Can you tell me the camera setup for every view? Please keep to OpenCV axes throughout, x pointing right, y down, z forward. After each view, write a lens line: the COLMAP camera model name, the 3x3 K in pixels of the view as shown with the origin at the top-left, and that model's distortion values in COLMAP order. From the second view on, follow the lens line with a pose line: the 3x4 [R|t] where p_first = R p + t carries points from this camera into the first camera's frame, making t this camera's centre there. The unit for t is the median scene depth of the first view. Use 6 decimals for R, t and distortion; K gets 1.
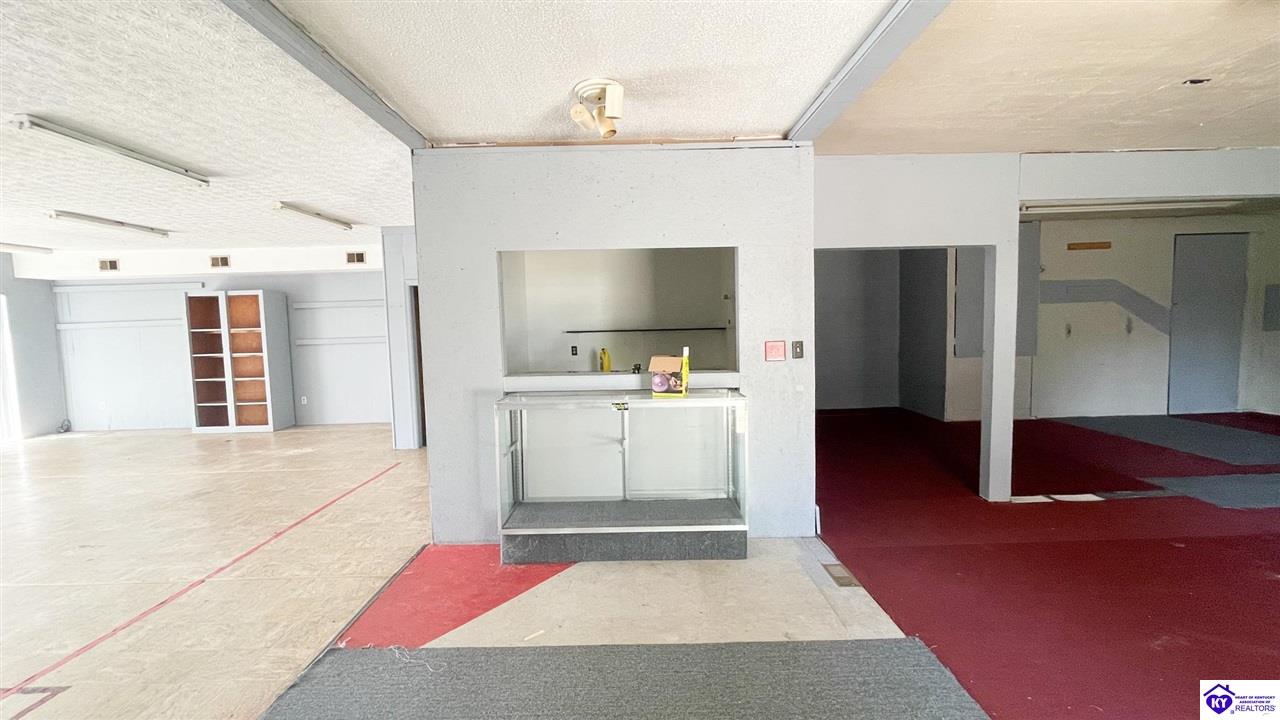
lens RADIAL K [[516.7, 0, 640.0], [0, 516.7, 360.0], [0, 0, 1]] dist [-0.001063, -0.000377]
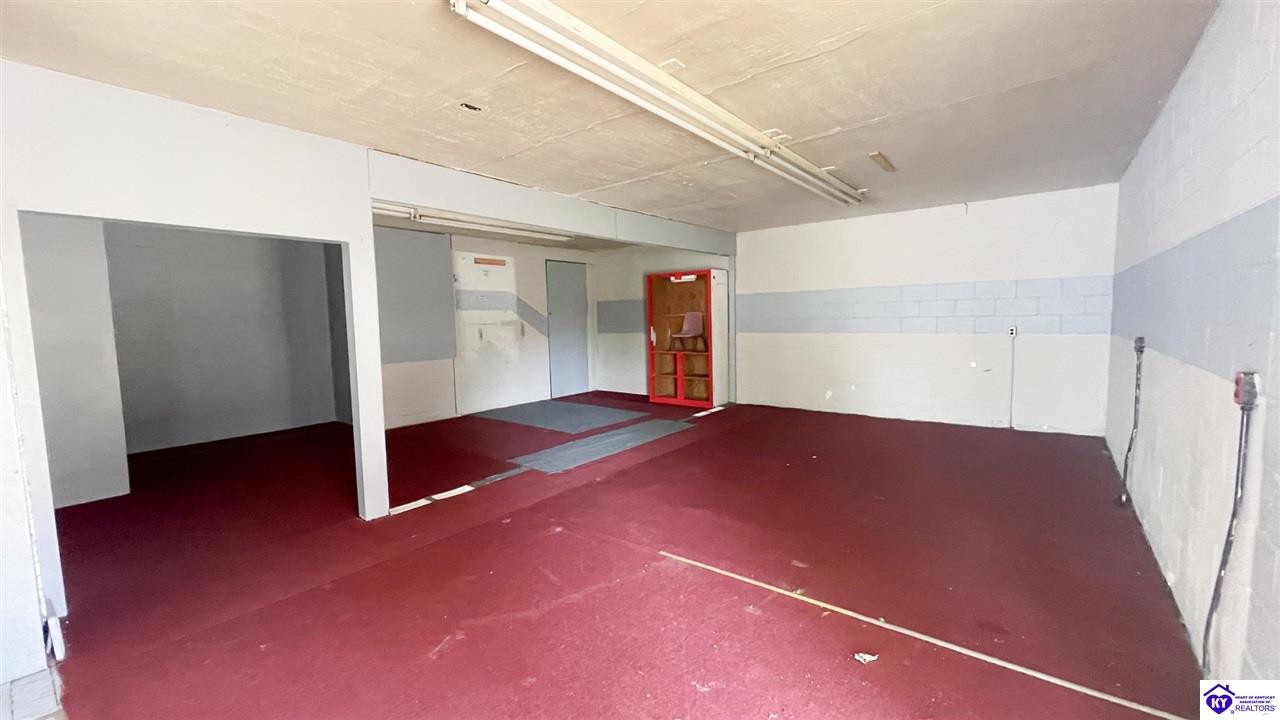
lens RADIAL K [[516.7, 0, 640.0], [0, 516.7, 360.0], [0, 0, 1]] dist [-0.001063, -0.000377]
pose [[0.622055, -0.050949, 0.781314, 0.269534], [0.060721, 0.998014, 0.016736, 0.001489], [-0.780615, 0.037031, 0.623914, 0.031989]]
